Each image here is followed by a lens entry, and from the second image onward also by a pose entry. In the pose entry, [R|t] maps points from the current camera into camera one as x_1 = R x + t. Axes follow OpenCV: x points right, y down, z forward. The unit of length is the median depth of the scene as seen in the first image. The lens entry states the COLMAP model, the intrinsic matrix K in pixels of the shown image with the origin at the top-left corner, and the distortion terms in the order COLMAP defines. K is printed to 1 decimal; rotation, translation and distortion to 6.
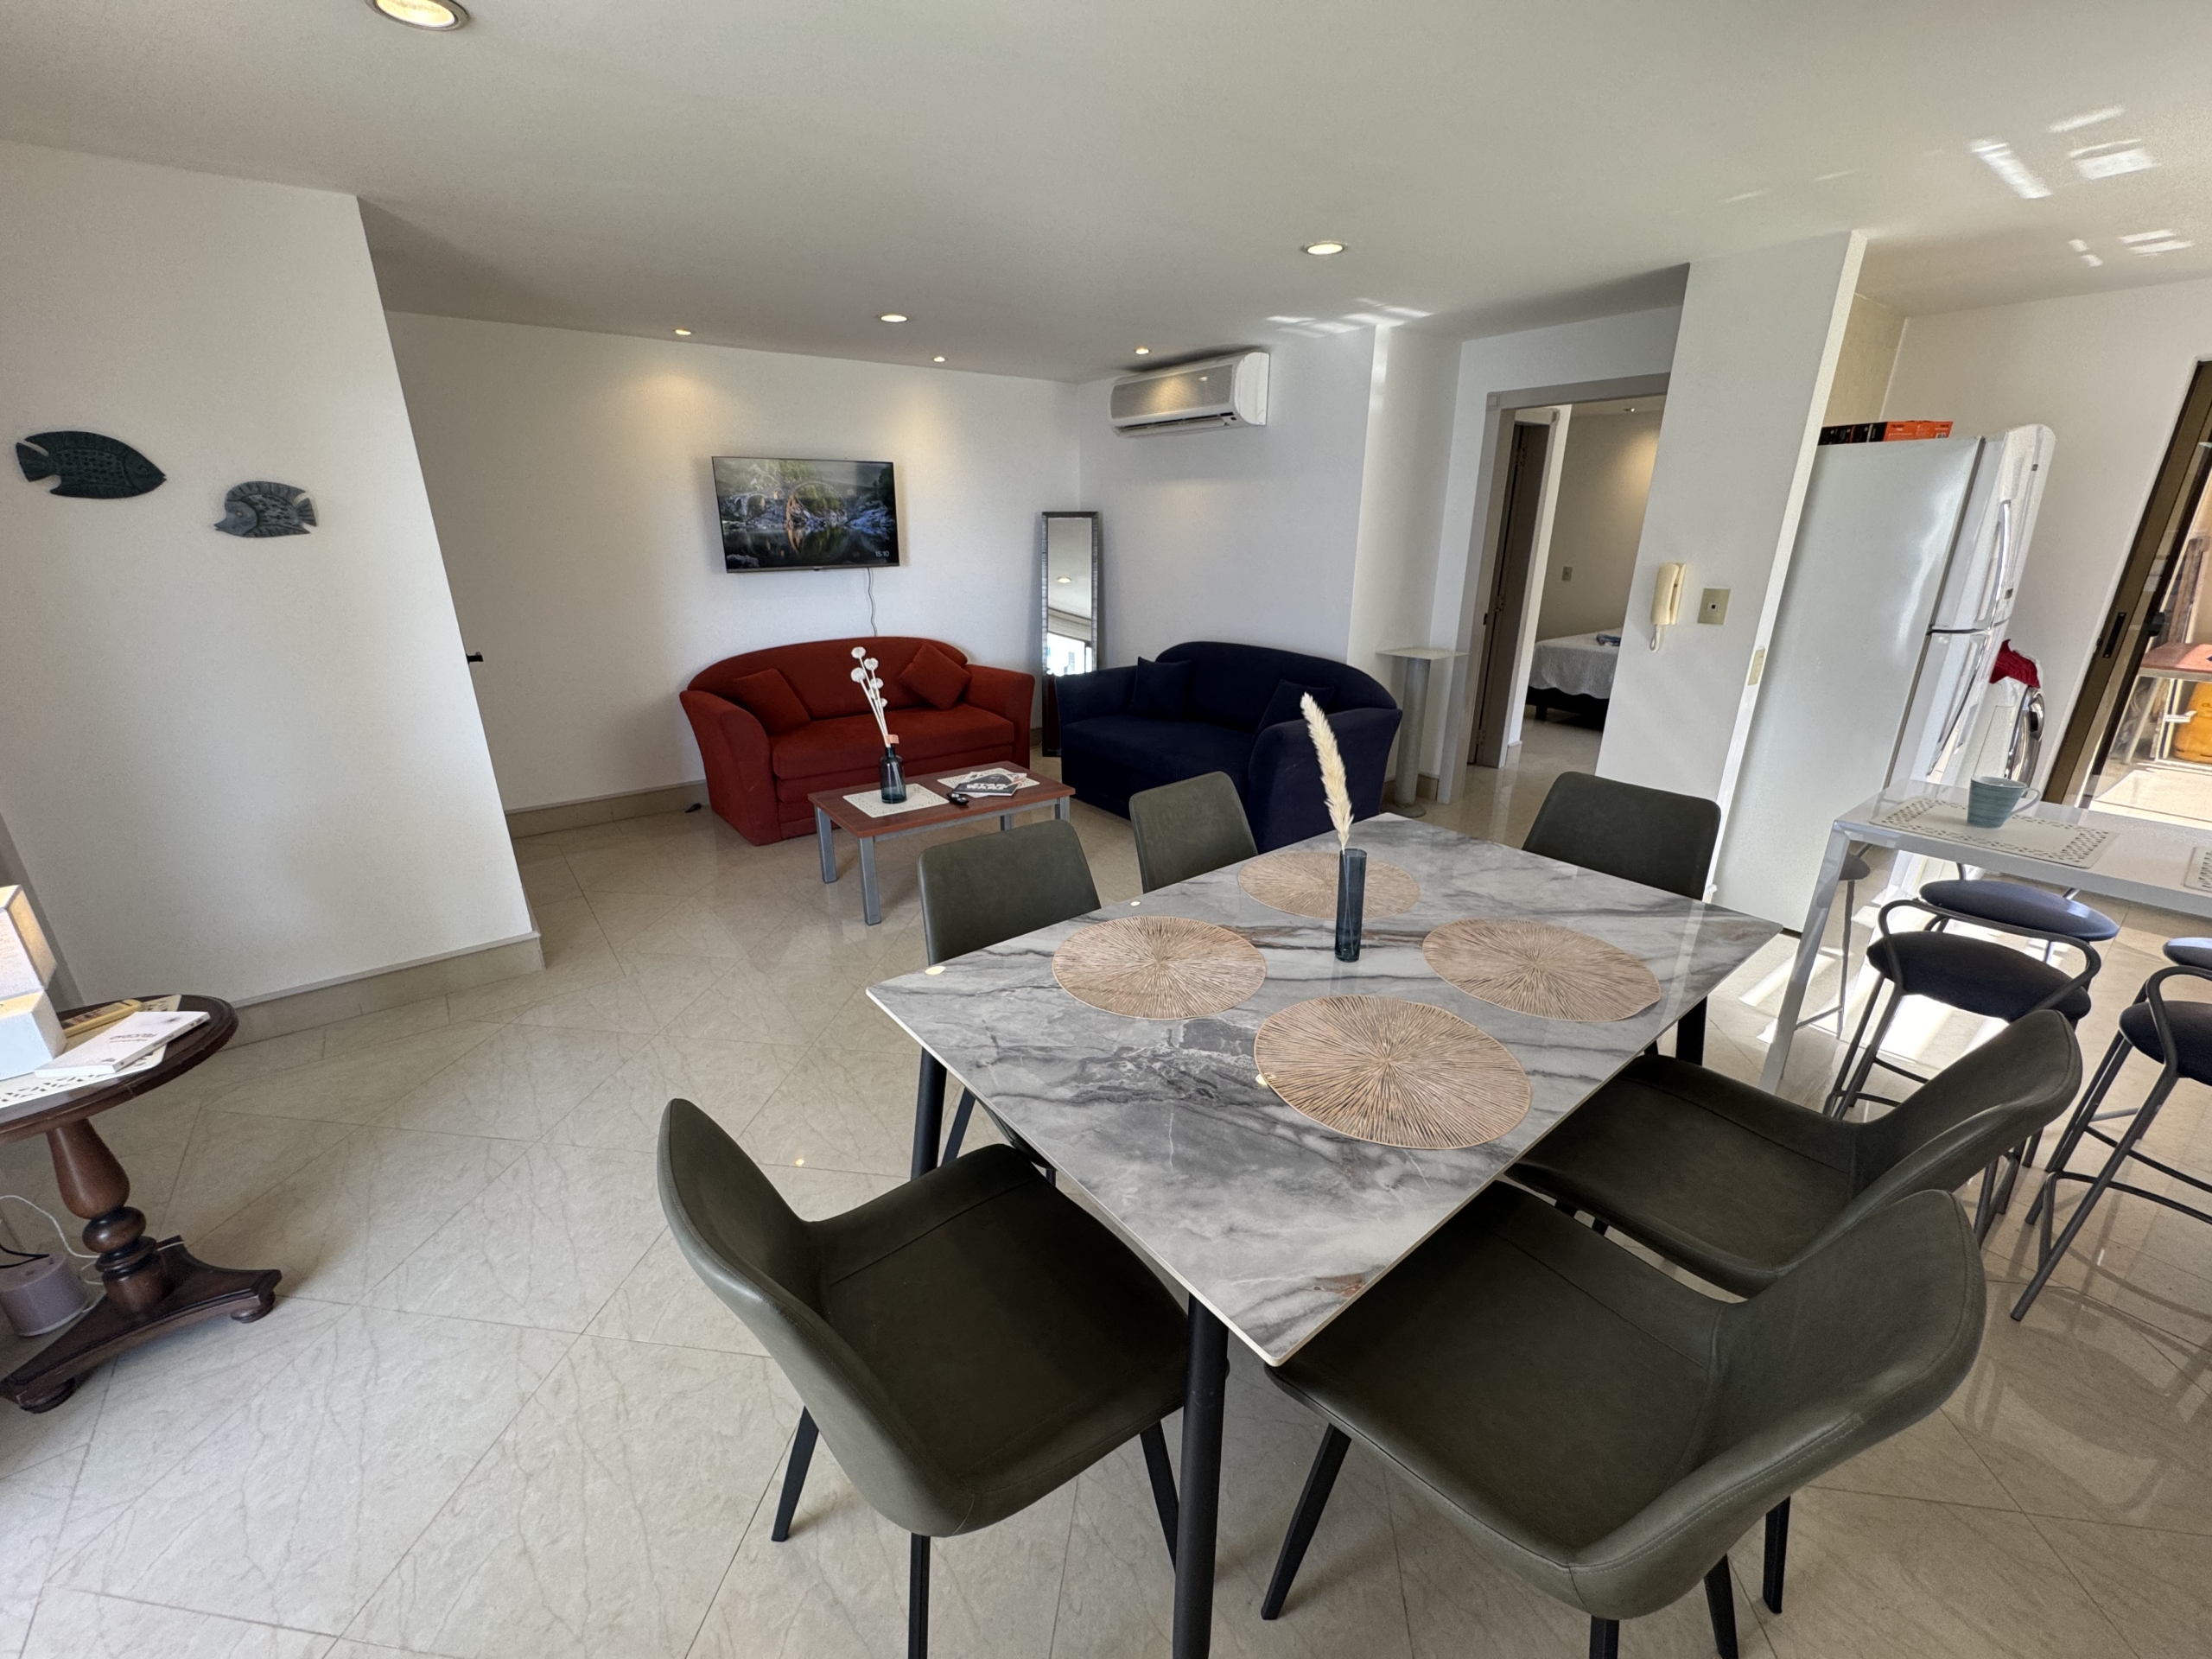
lens RADIAL K [[892.2, 0, 1106.0], [0, 892.2, 829.5], [0, 0, 1]] dist [-0.001987, -0.000136]
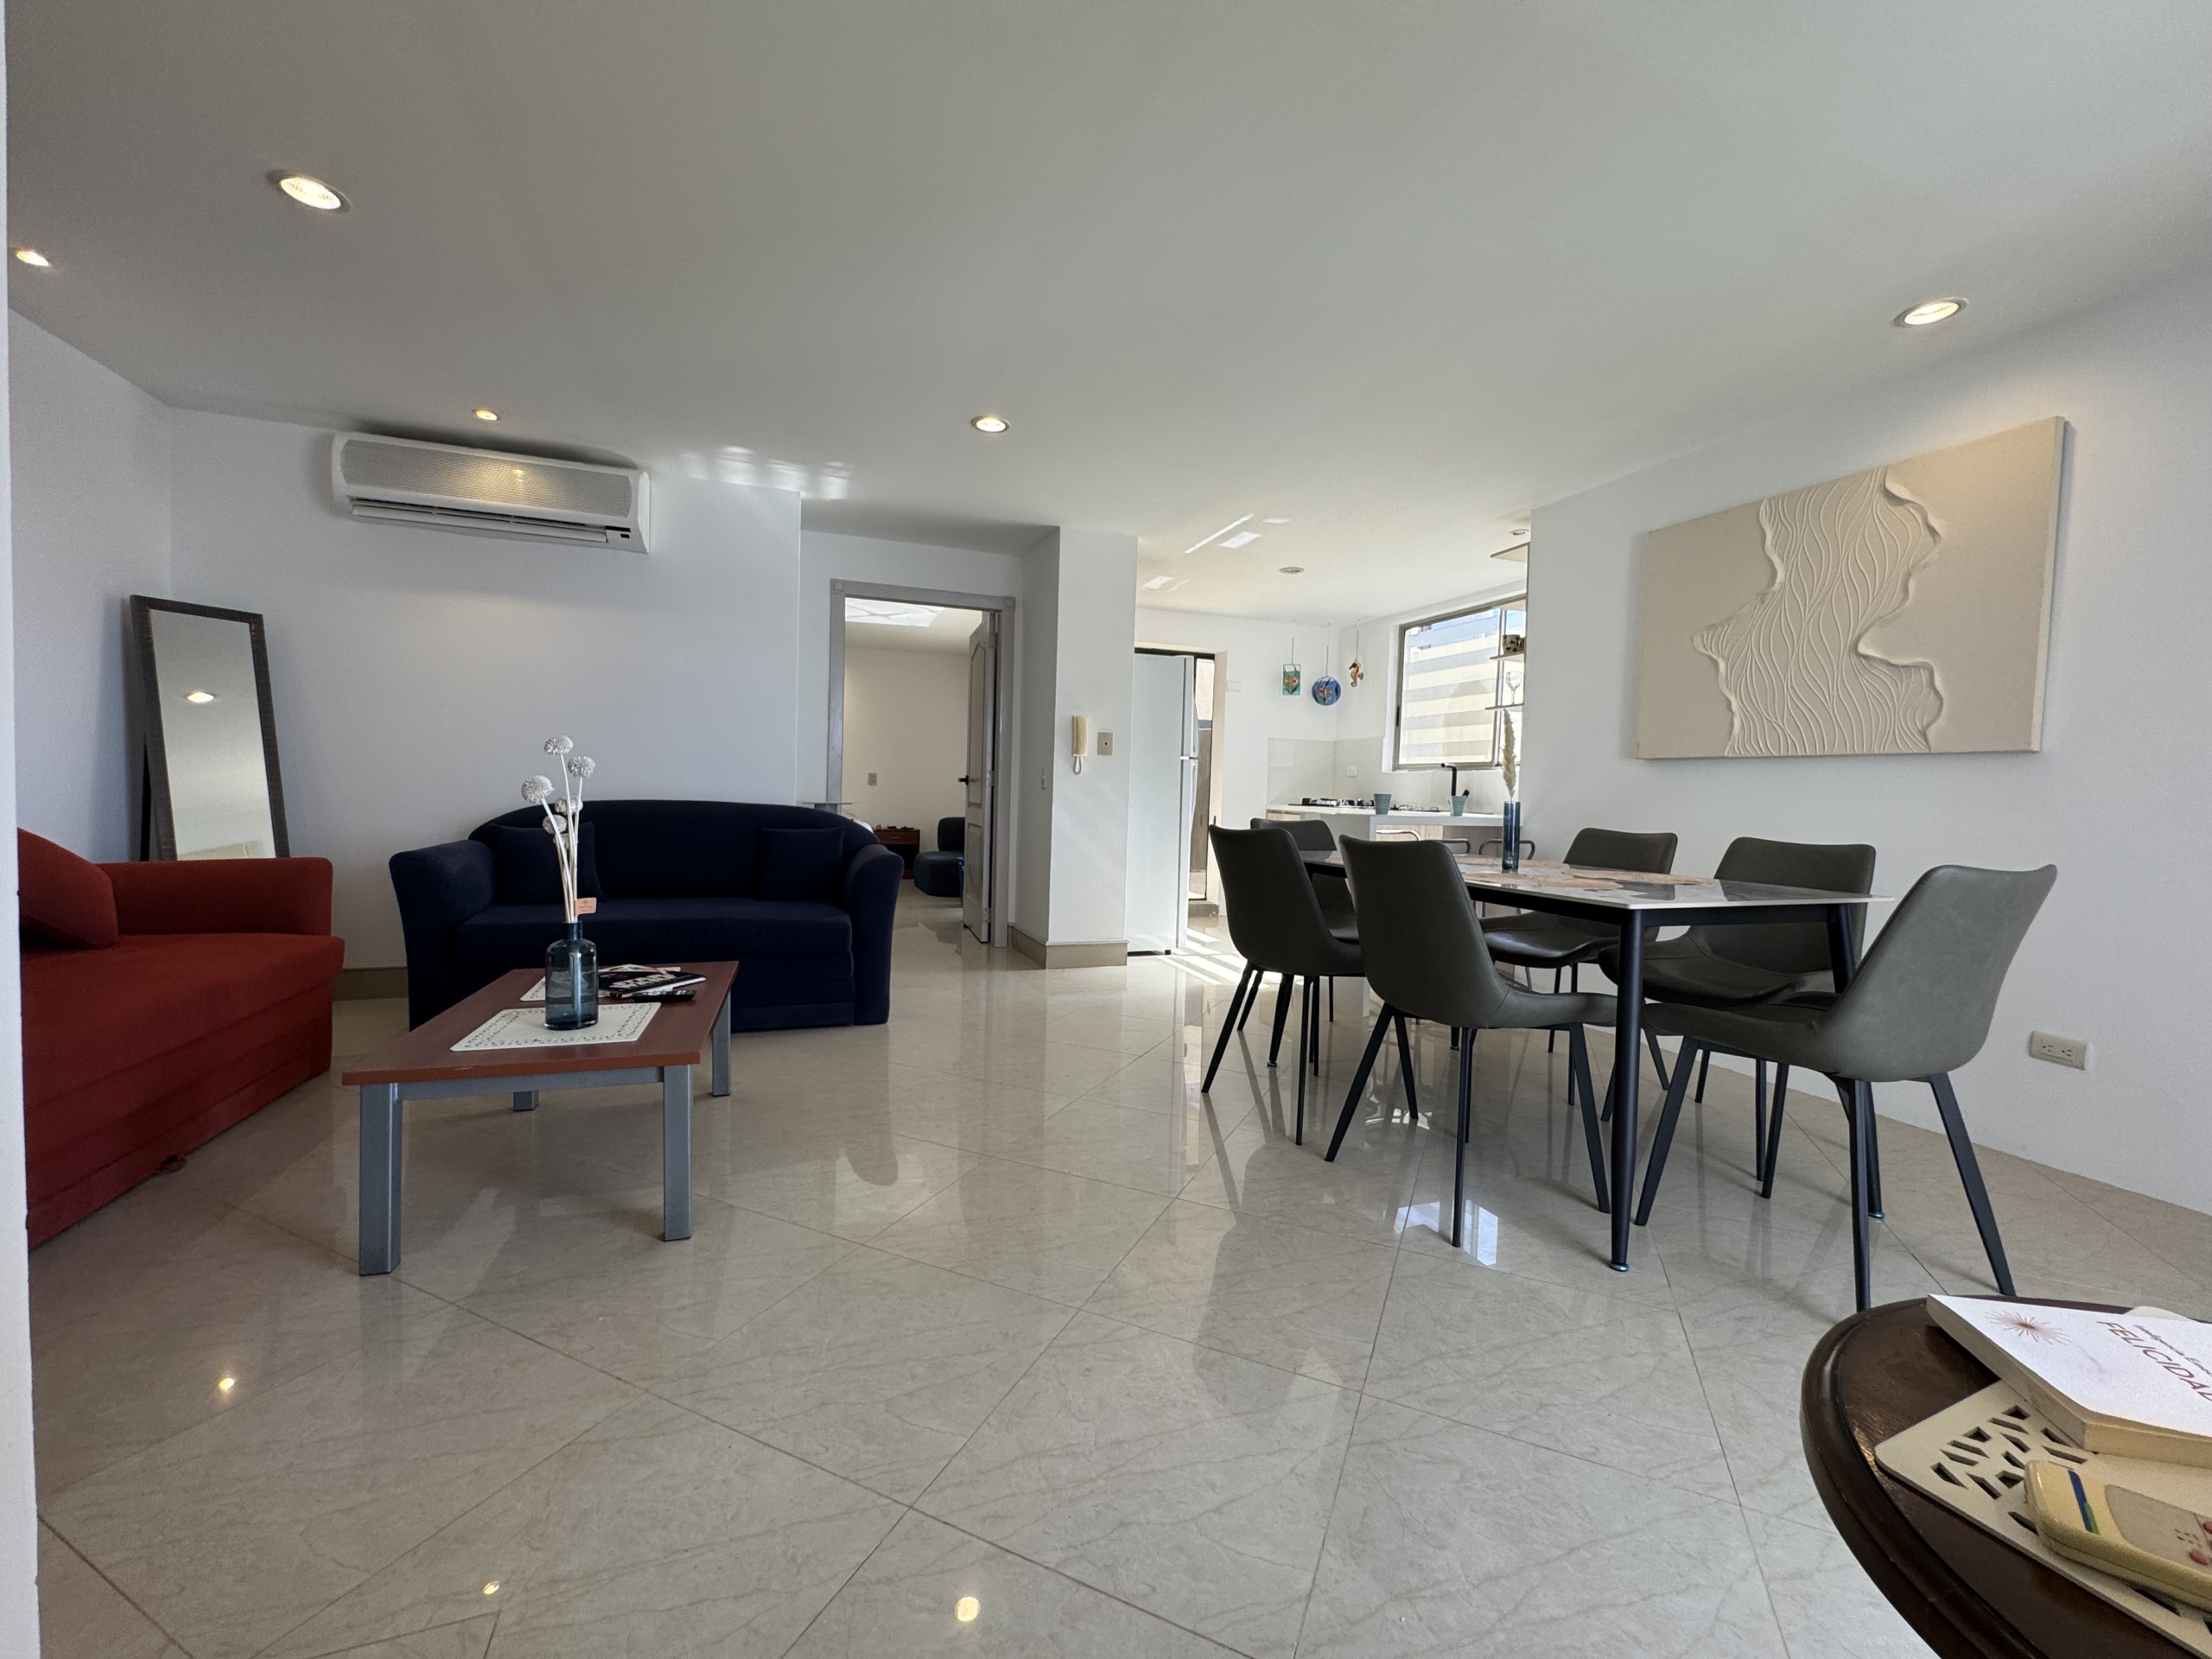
lens RADIAL K [[892.2, 0, 1106.0], [0, 892.2, 829.5], [0, 0, 1]] dist [-0.001987, -0.000136]
pose [[0.298746, -0.031887, 0.953800, -0.628197], [0.287328, 0.956072, -0.058033, -0.020583], [-0.910051, 0.291391, 0.294785, 0.497801]]
